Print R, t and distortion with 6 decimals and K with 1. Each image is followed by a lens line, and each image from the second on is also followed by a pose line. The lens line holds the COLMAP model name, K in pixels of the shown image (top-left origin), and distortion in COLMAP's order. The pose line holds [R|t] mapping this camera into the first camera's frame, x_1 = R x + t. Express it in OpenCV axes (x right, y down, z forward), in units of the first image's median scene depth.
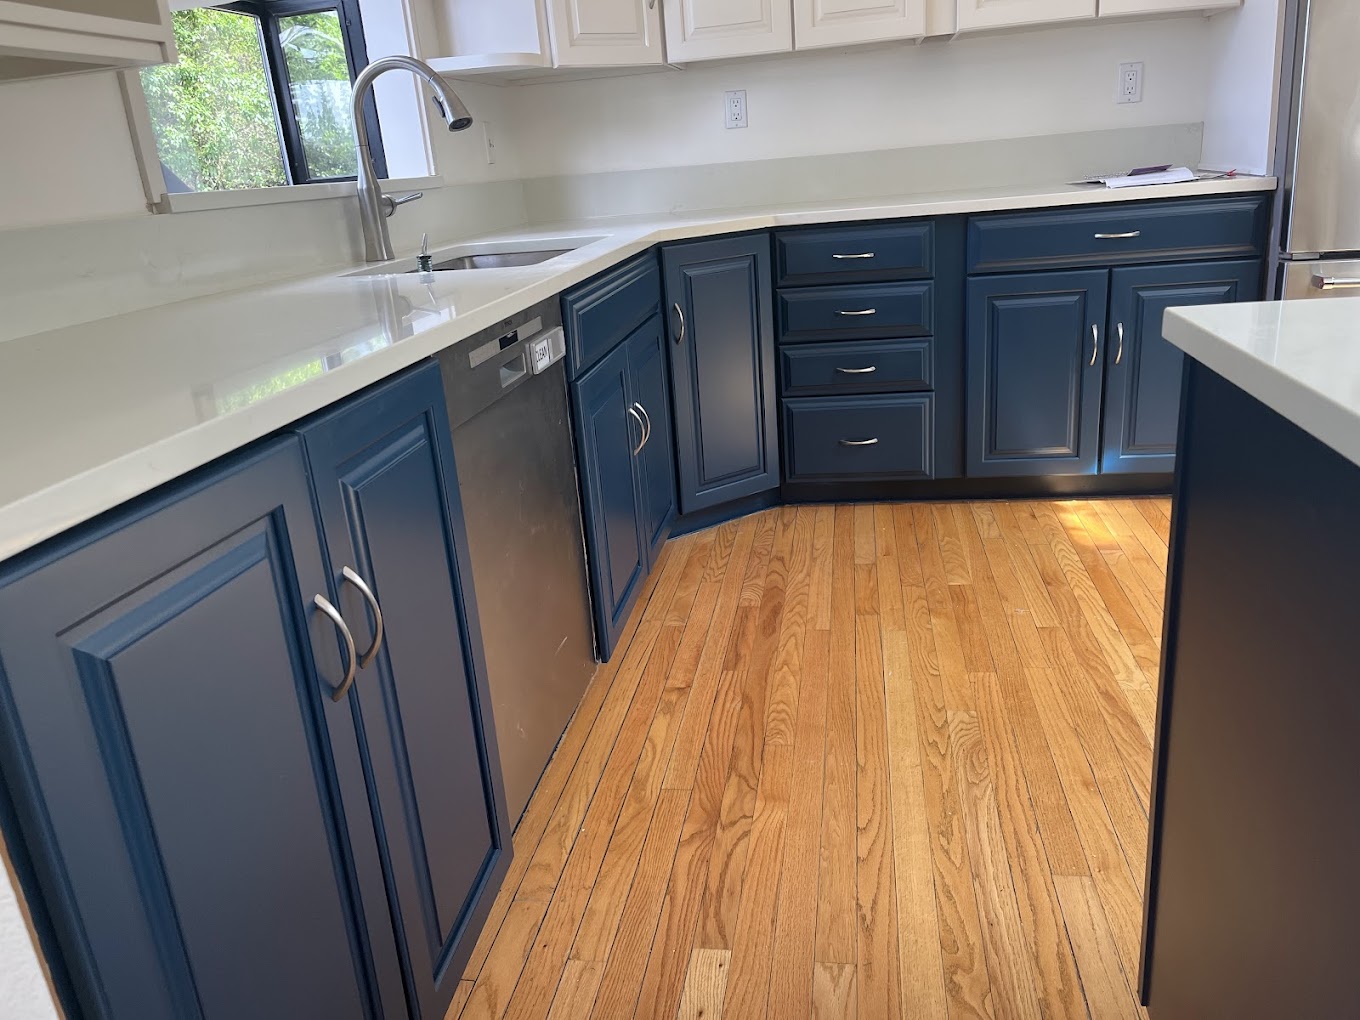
lens RADIAL K [[1027.5, 0, 675.4], [0, 1027.5, 507.9], [0, 0, 1]] dist [0.015654, 0.002028]
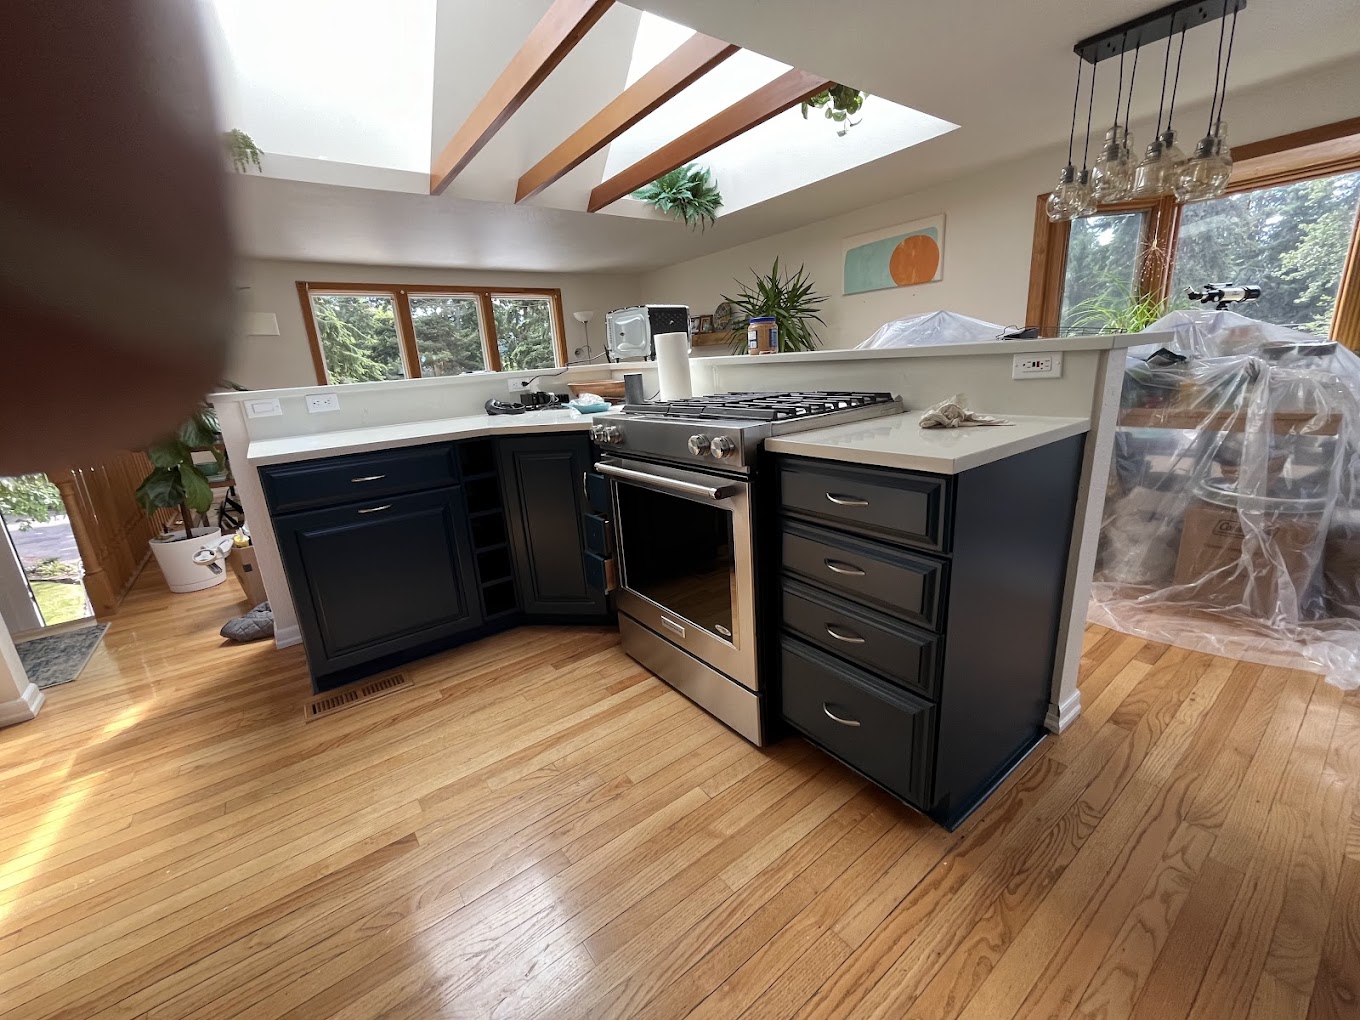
lens RADIAL K [[551.6, 0, 676.1], [0, 551.6, 508.5], [0, 0, 1]] dist [-0.004407, -0.000016]
pose [[-0.708798, -0.059217, 0.702922, 0.079267], [0.336808, 0.847141, 0.410990, -0.429454], [-0.619811, 0.528059, -0.580507, 1.197097]]
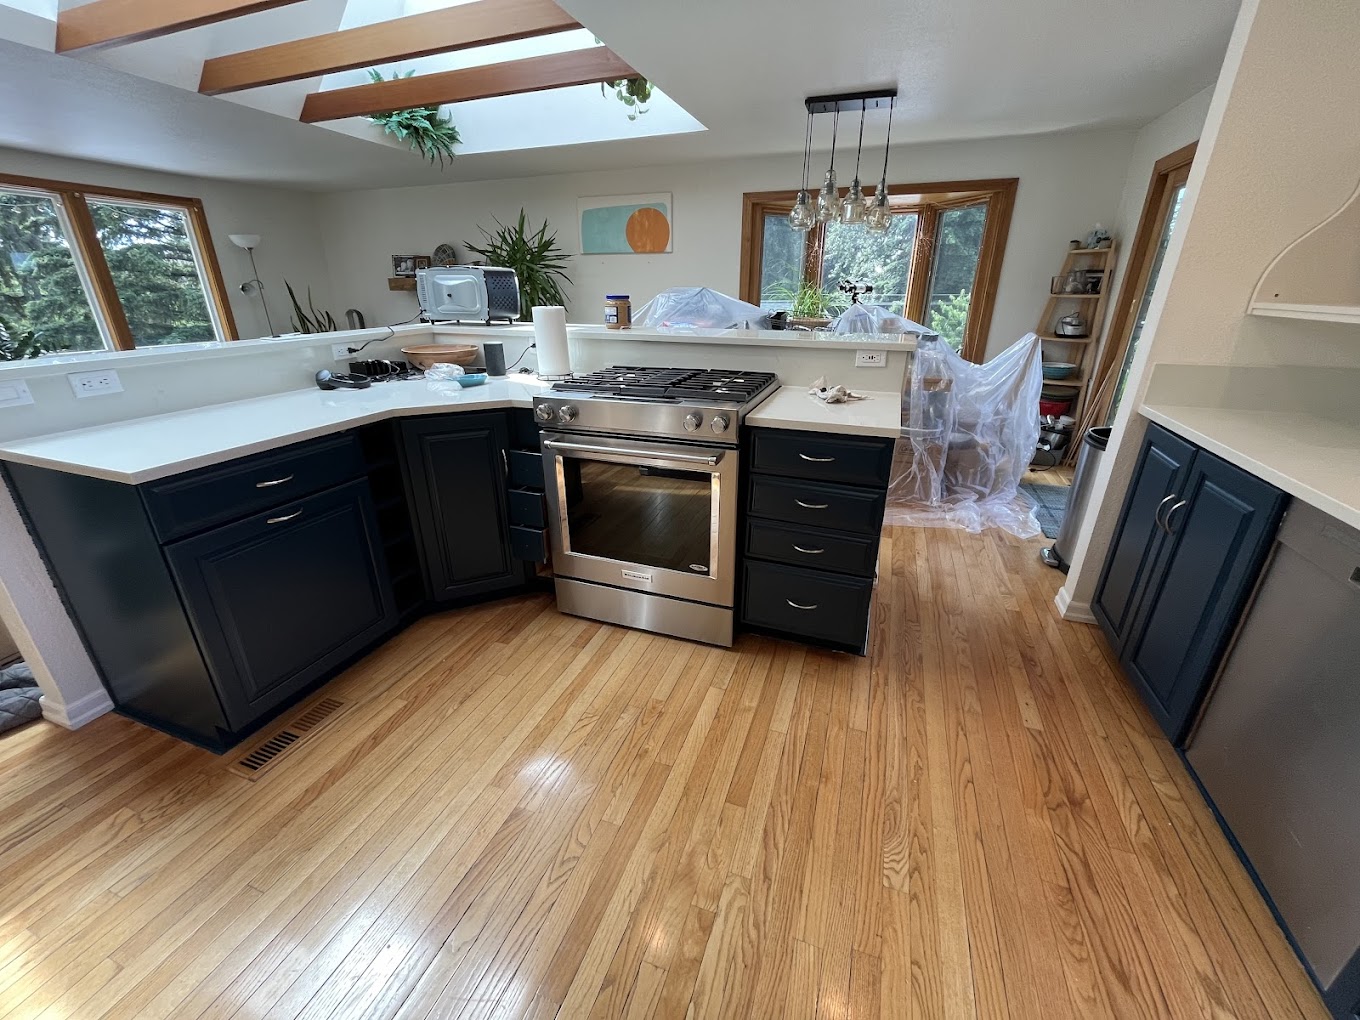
lens RADIAL K [[551.6, 0, 675.1], [0, 551.6, 508.7], [0, 0, 1]] dist [-0.004407, -0.000016]
pose [[-0.978308, 0.003892, 0.207119, 0.492130], [0.136250, 0.765218, 0.629188, -0.705172], [-0.156042, 0.643760, -0.749149, 1.543859]]
